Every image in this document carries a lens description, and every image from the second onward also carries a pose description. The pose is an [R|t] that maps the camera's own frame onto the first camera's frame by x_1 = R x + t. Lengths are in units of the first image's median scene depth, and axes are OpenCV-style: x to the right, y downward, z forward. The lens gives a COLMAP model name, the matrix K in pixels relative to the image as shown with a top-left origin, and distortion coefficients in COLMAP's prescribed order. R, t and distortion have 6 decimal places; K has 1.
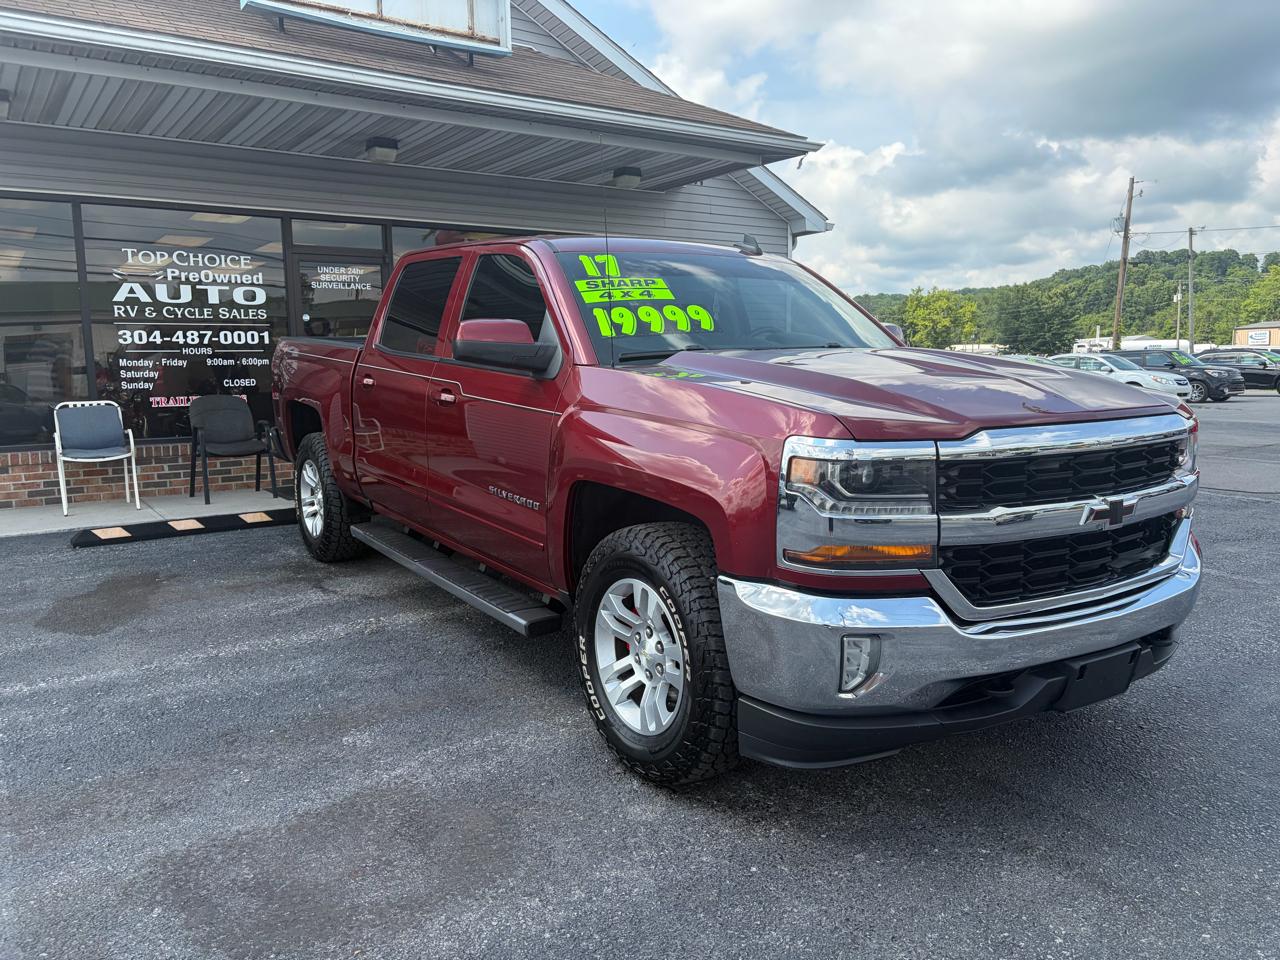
lens RADIAL K [[964.3, 0, 638.1], [0, 964.3, 483.2], [0, 0, 1]] dist [0.031442, 0.002871]
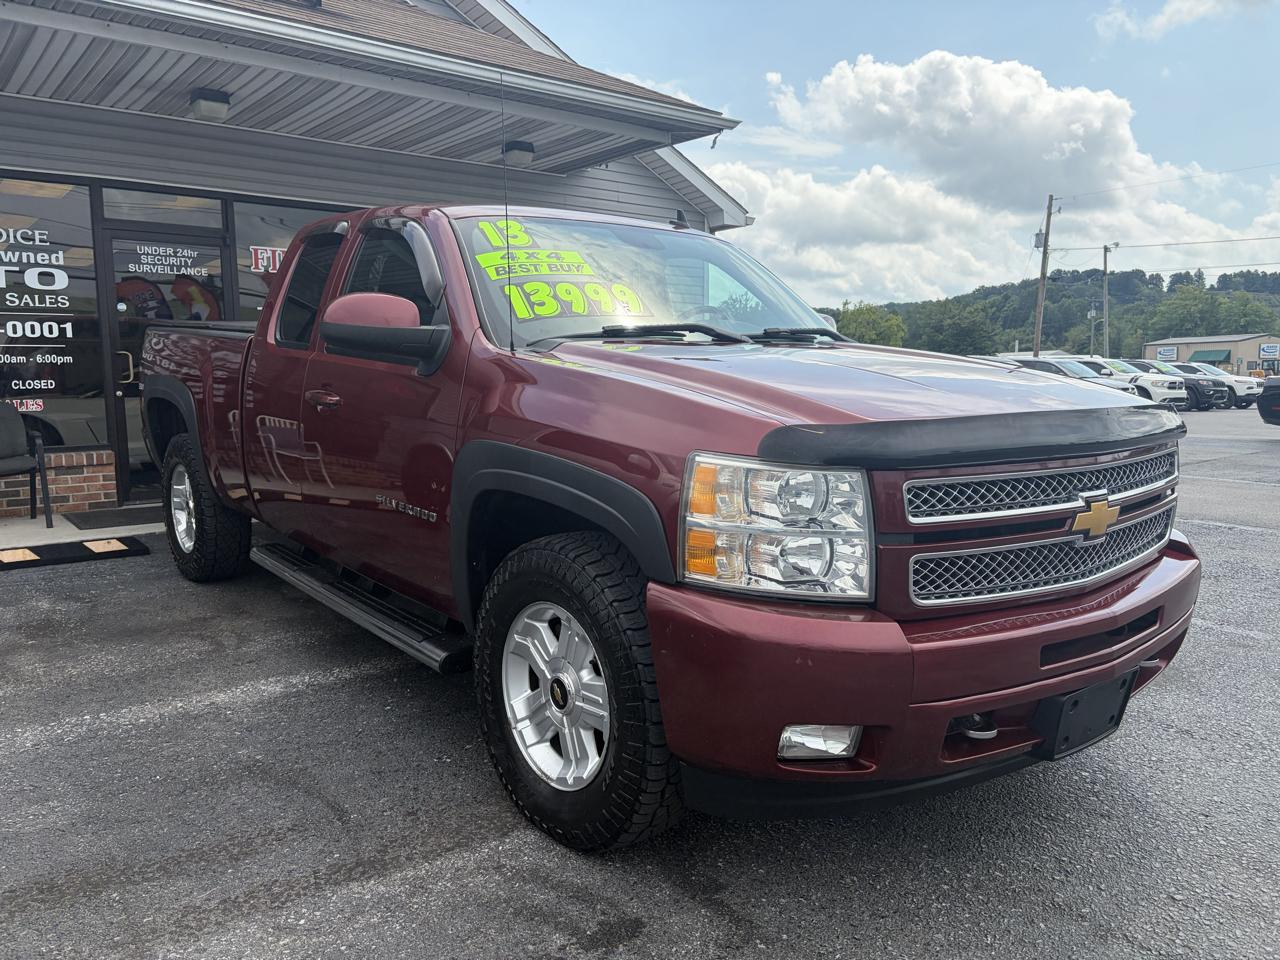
lens RADIAL K [[963.8, 0, 644.4], [0, 963.8, 481.4], [0, 0, 1]] dist [0.071314, -0.083881]
pose [[0.997065, 0.000125, 0.076563, 0.041160], [0.000844, 0.999920, -0.012623, -0.011624], [-0.076559, 0.012651, 0.996985, 0.144170]]
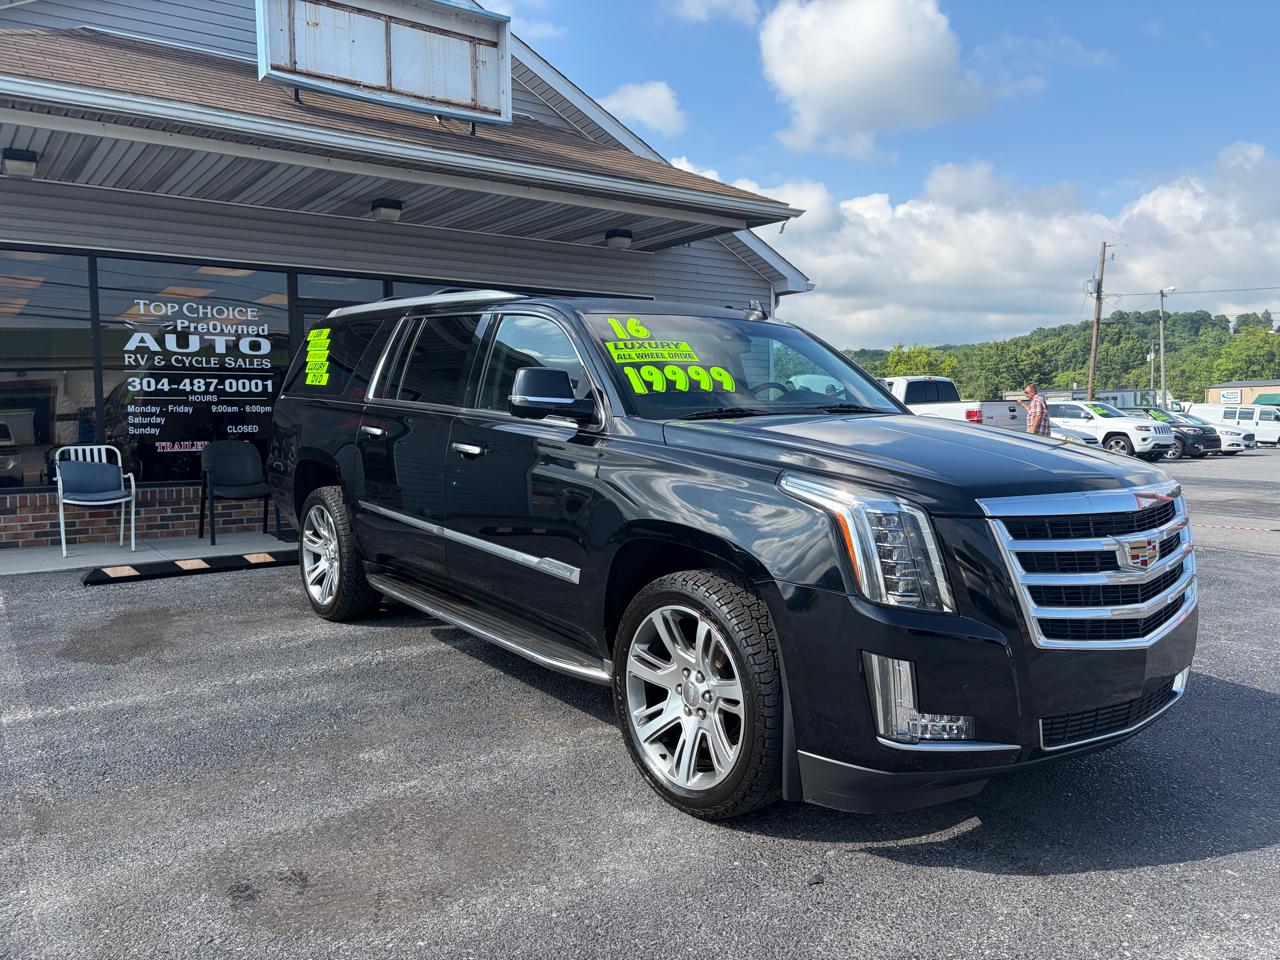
lens RADIAL K [[965.4, 0, 643.3], [0, 965.4, 484.0], [0, 0, 1]] dist [0.032784, 0.002234]
pose [[0.999731, 0.009282, 0.021260, -0.004946], [-0.008167, 0.998618, -0.051914, 0.005574], [-0.021712, 0.051726, 0.998425, -0.042654]]
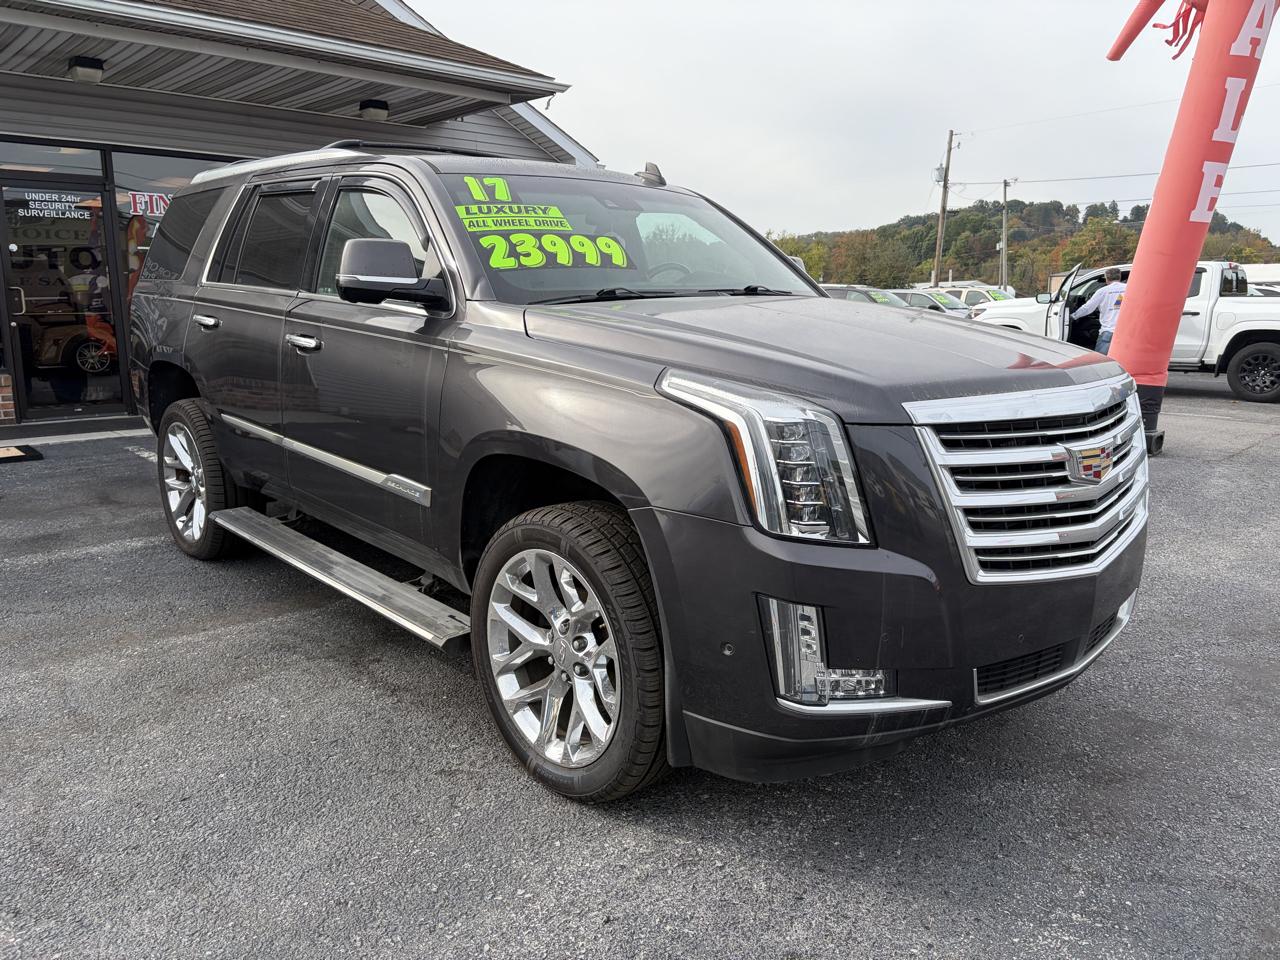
lens RADIAL K [[963.5, 0, 642.2], [0, 963.5, 469.9], [0, 0, 1]] dist [0.071262, -0.081209]
pose [[0.989328, -0.012970, 0.145125, 0.127956], [0.006042, 0.998825, 0.048079, 0.002811], [-0.145578, -0.046689, 0.988245, -0.037335]]
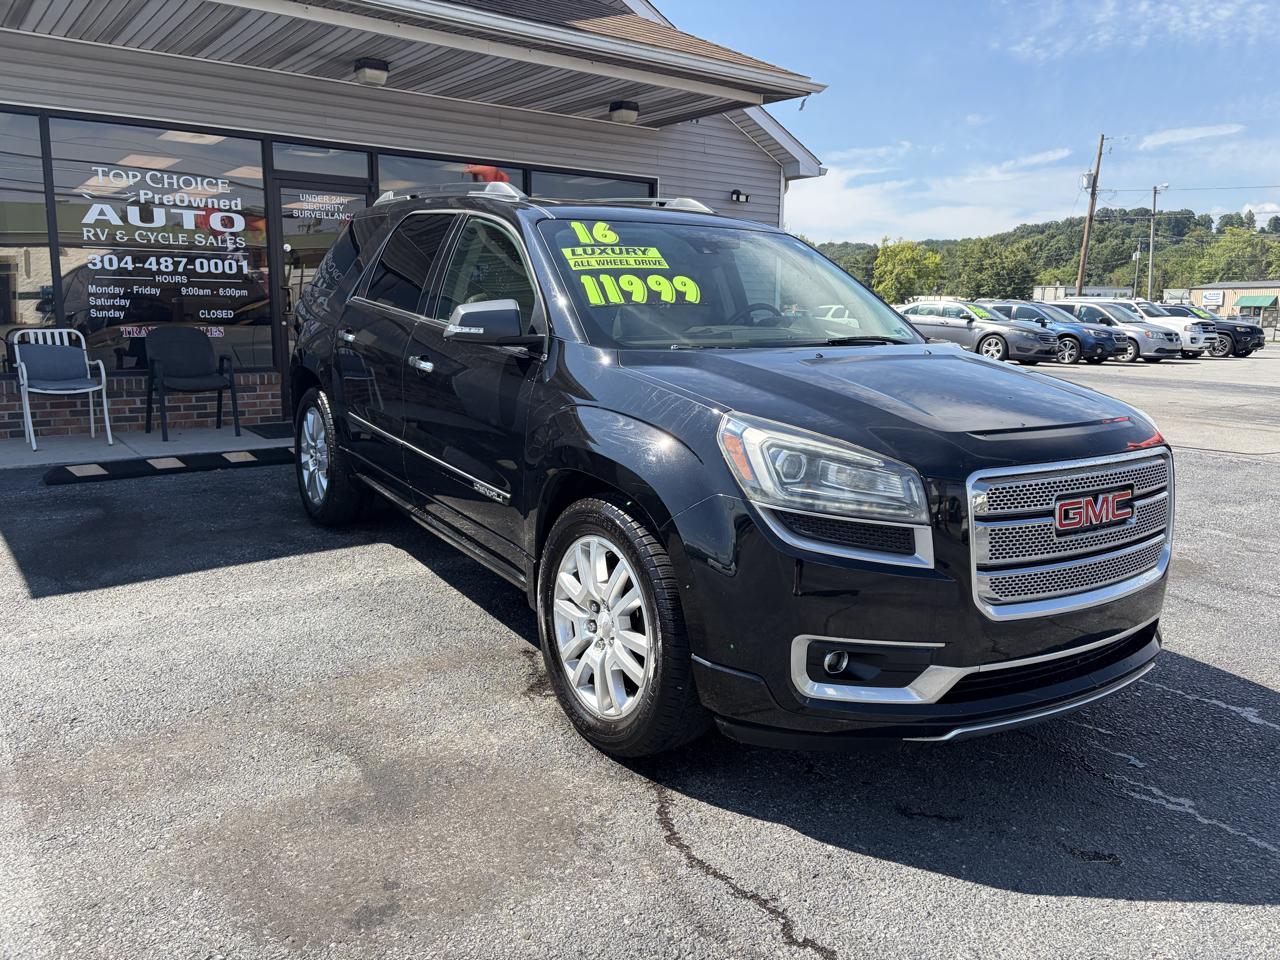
lens RADIAL K [[966.0, 0, 642.4], [0, 966.0, 468.4], [0, 0, 1]] dist [0.030702, -0.005053]
pose [[0.998673, 0.022168, 0.046476, -0.034909], [-0.024150, 0.998803, 0.042536, -0.002938], [-0.045477, -0.043602, 0.998013, 0.022168]]
